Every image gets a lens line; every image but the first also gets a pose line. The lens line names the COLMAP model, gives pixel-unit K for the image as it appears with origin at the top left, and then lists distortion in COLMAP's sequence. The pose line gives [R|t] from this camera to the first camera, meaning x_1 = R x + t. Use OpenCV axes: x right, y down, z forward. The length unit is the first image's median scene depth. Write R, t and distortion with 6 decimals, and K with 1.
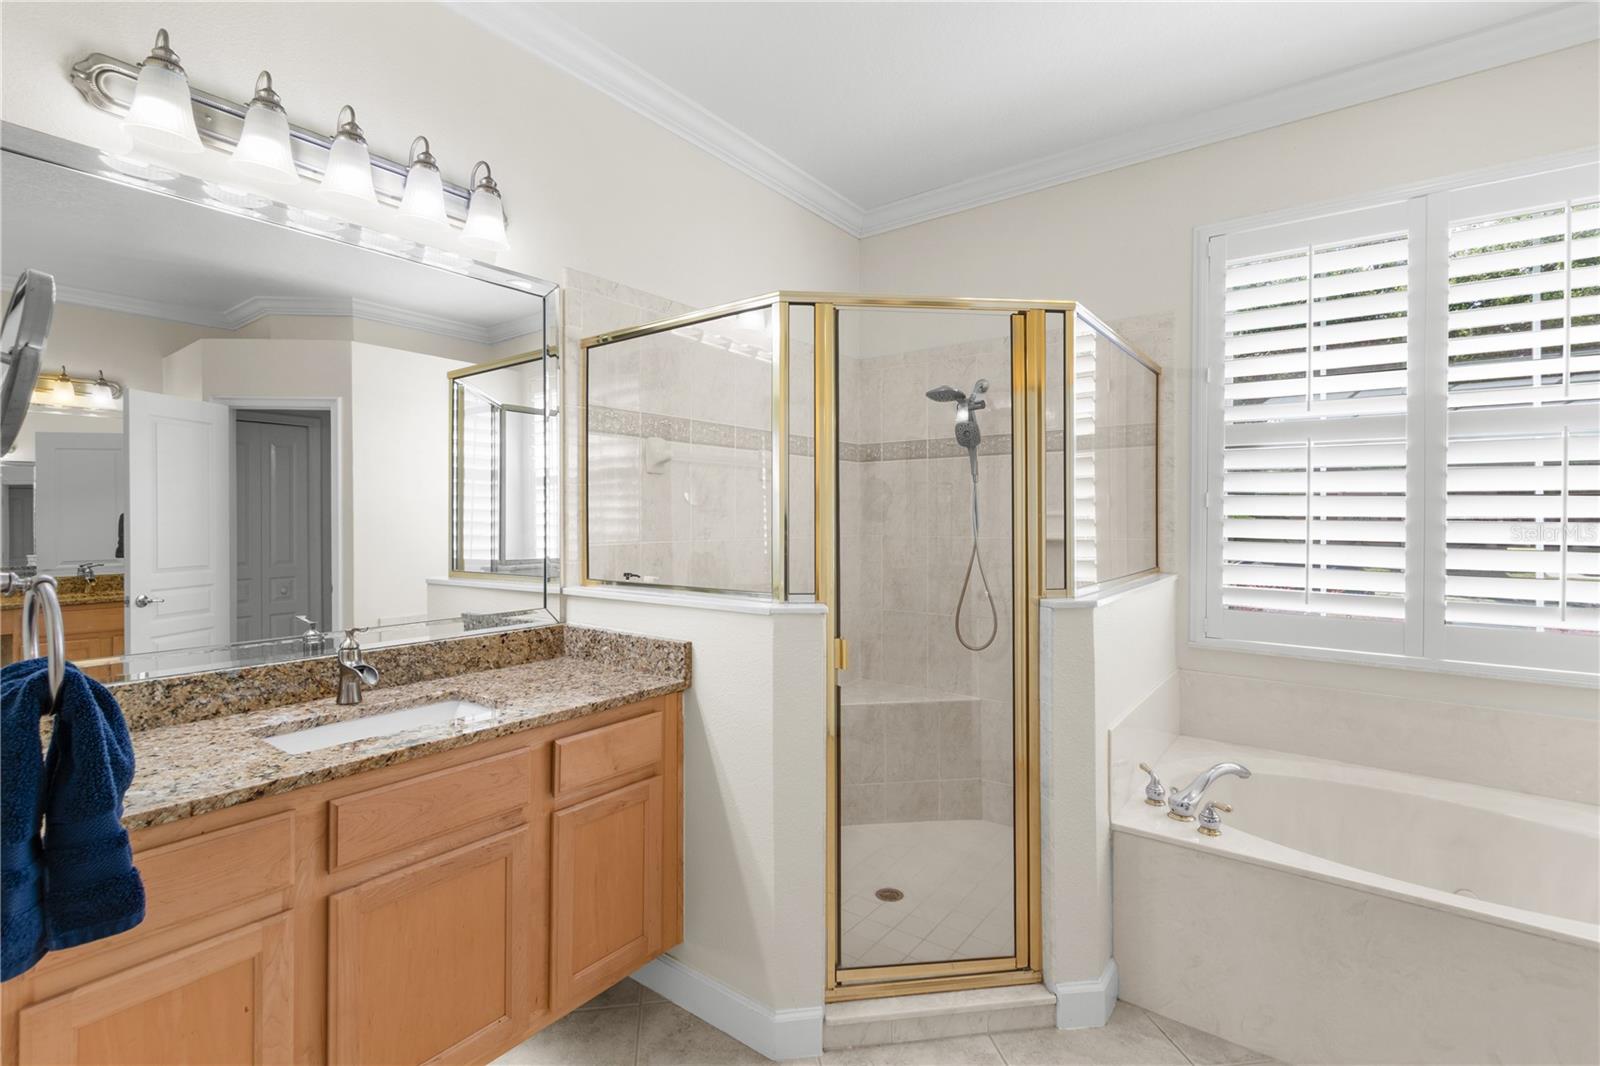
lens RADIAL K [[741.5, 0, 781.7], [0, 741.5, 512.7], [0, 0, 1]] dist [0.005847, 0.000319]
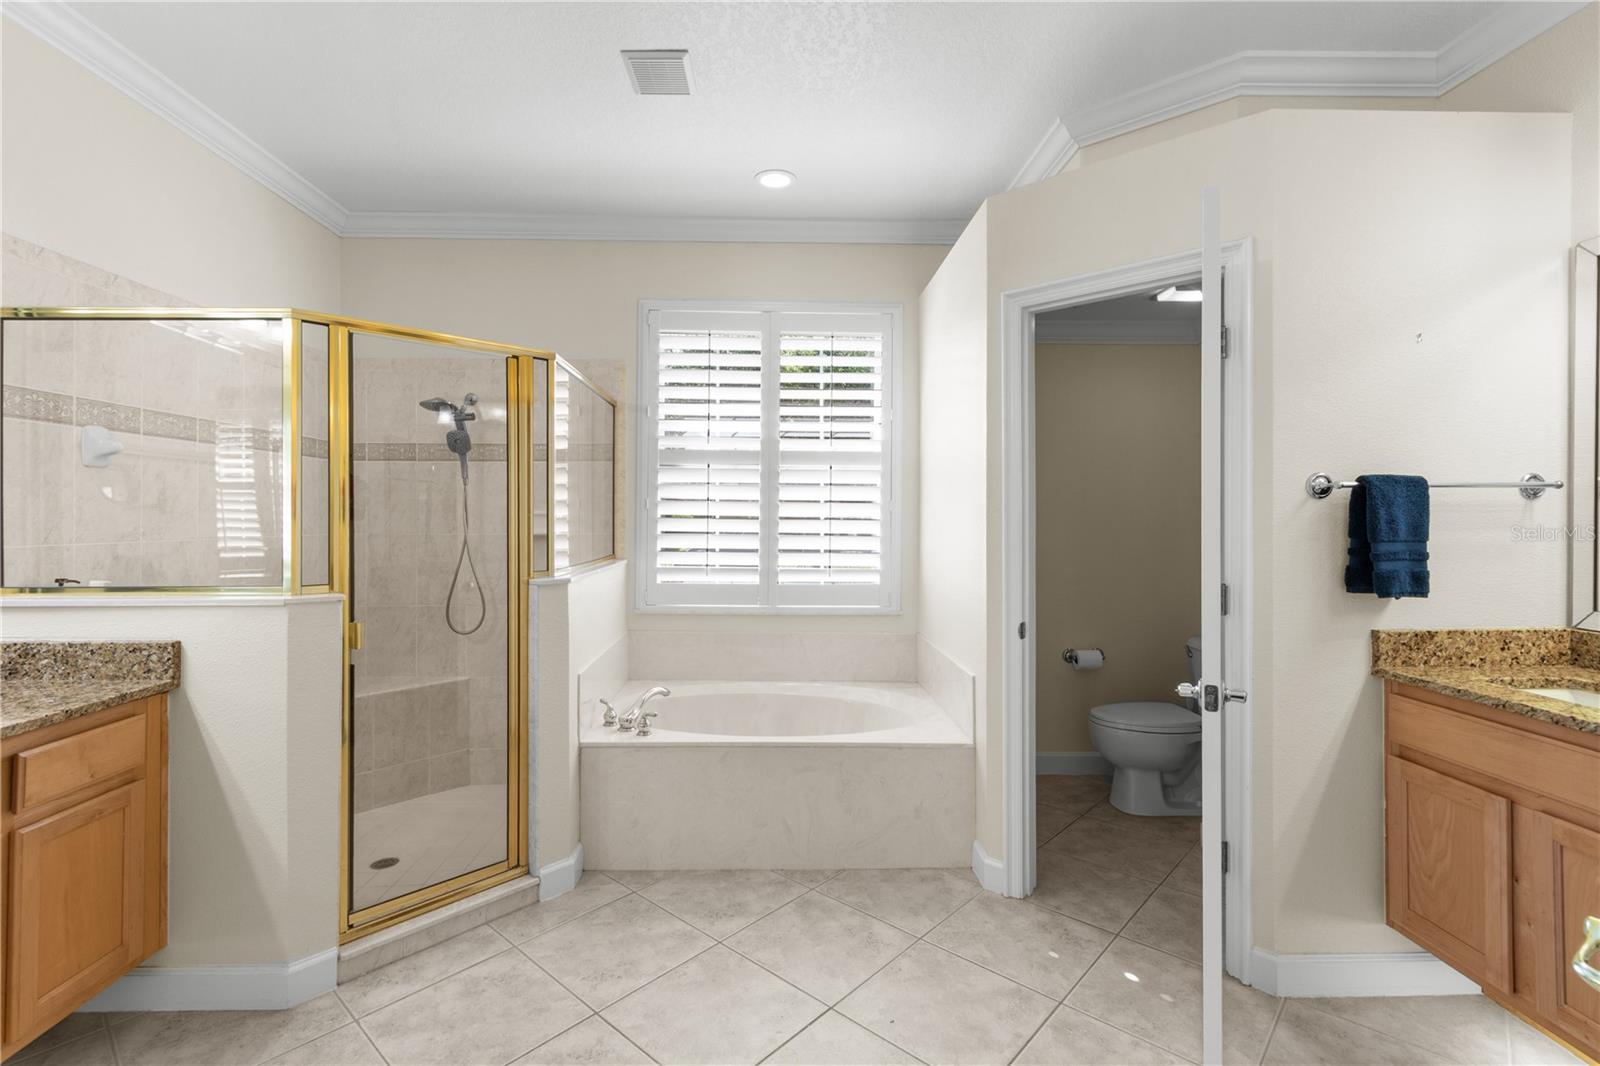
lens RADIAL K [[741.5, 0, 793.2], [0, 741.5, 517.8], [0, 0, 1]] dist [0.005847, 0.000319]
pose [[0.765683, -0.000366, 0.643218, -0.129047], [-0.005496, 0.999960, 0.007111, -0.002981], [-0.643194, -0.008980, 0.765650, -0.283553]]
